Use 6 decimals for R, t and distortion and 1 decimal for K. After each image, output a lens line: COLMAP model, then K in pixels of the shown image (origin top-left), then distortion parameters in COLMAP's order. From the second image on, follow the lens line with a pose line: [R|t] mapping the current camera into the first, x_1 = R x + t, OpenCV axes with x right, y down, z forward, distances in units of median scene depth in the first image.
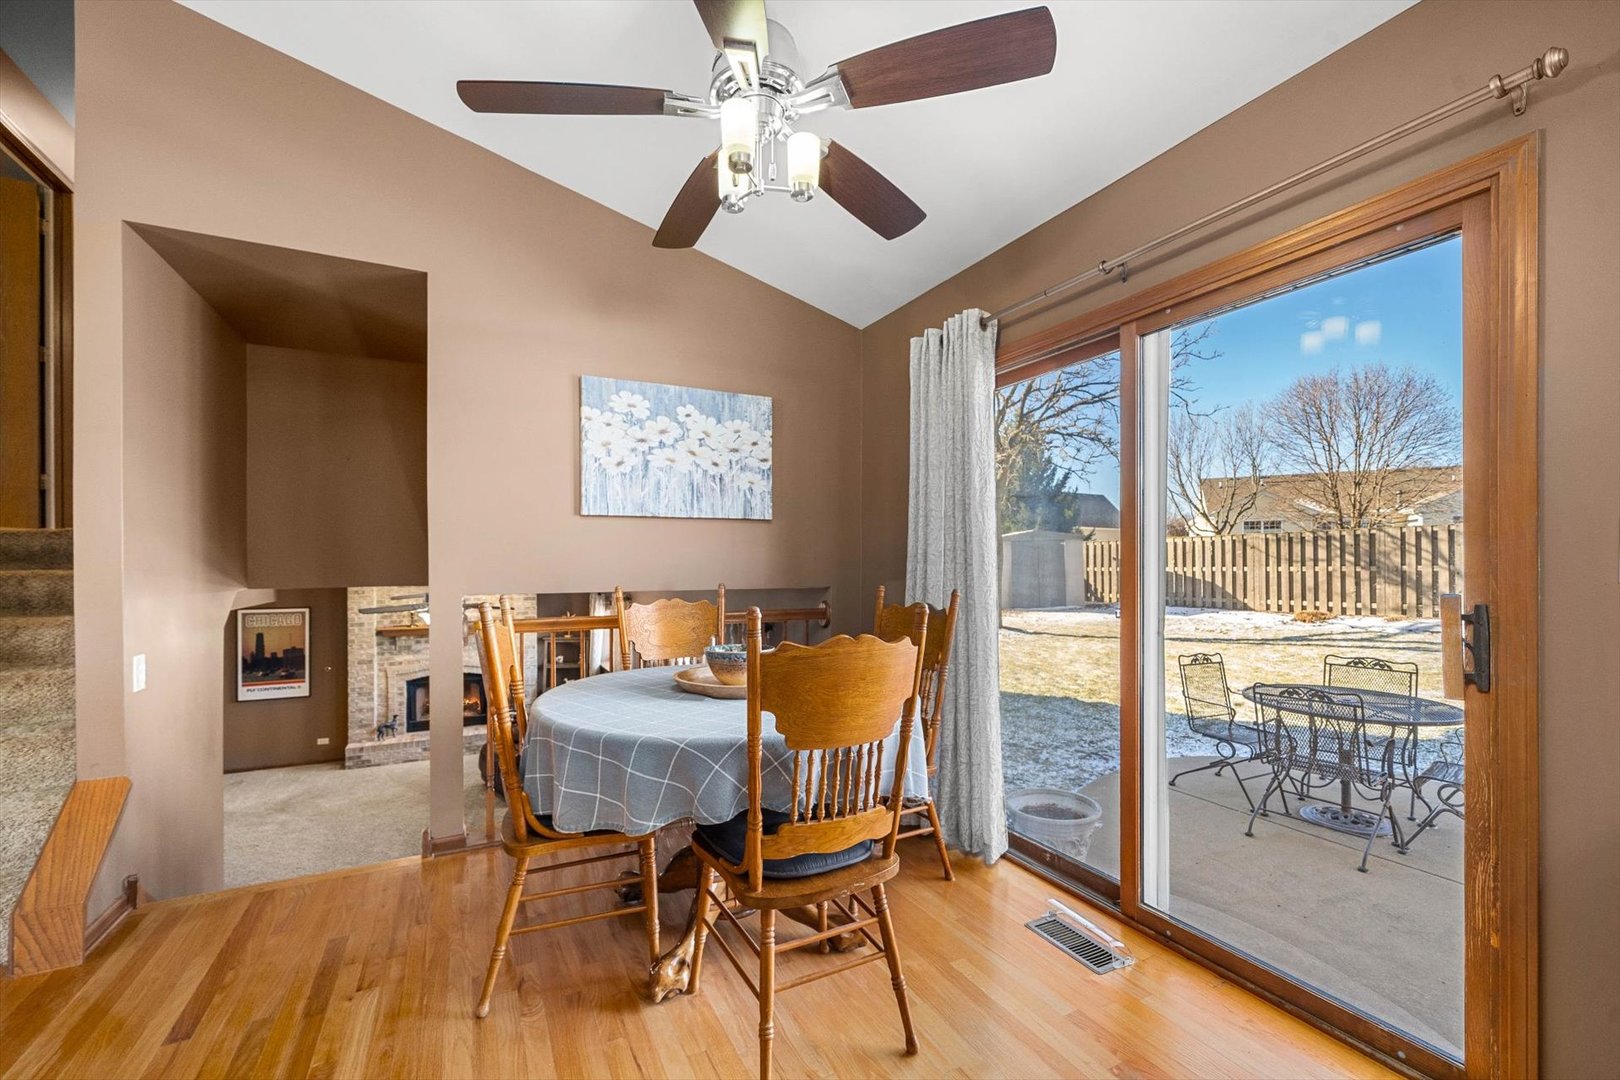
lens RADIAL K [[656.9, 0, 790.9], [0, 656.9, 564.0], [0, 0, 1]] dist [-0.000894, 0.000075]
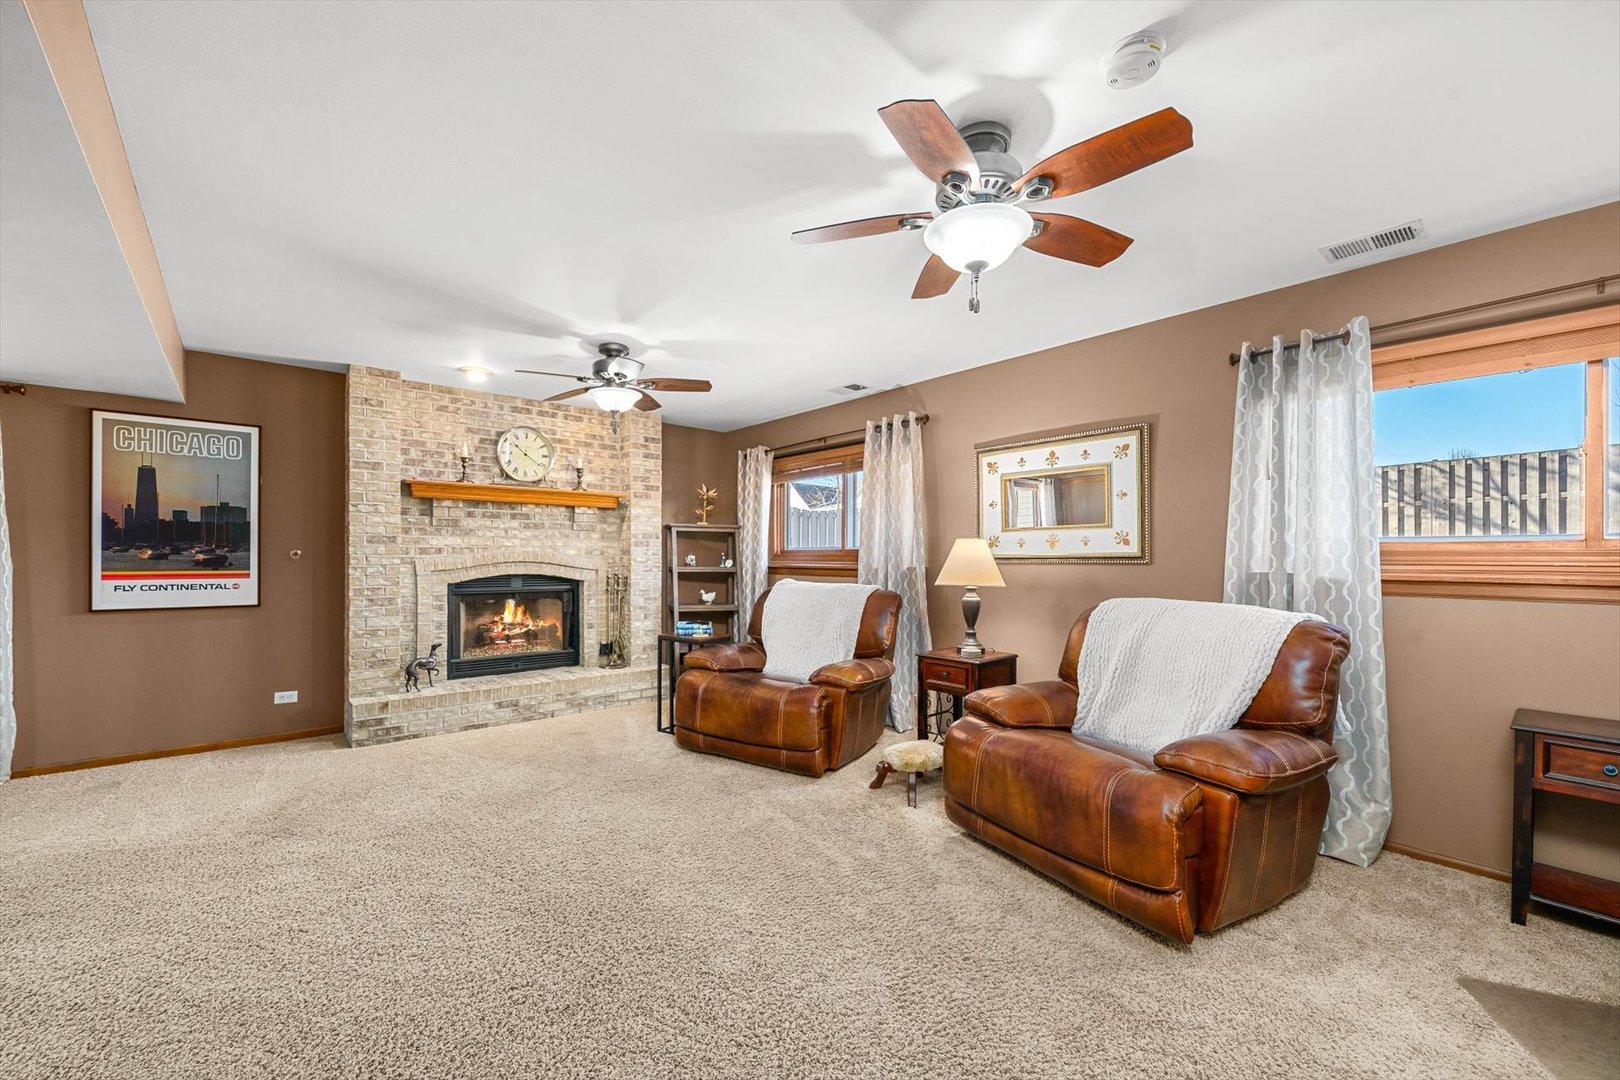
lens RADIAL K [[656.9, 0, 809.2], [0, 656.9, 554.7], [0, 0, 1]] dist [-0.000894, 0.000075]
pose [[0.972005, 0.005200, 0.234901, -0.432412], [-0.004582, 0.999984, -0.003176, 0.157354], [-0.234914, 0.002011, 0.972014, 0.409387]]
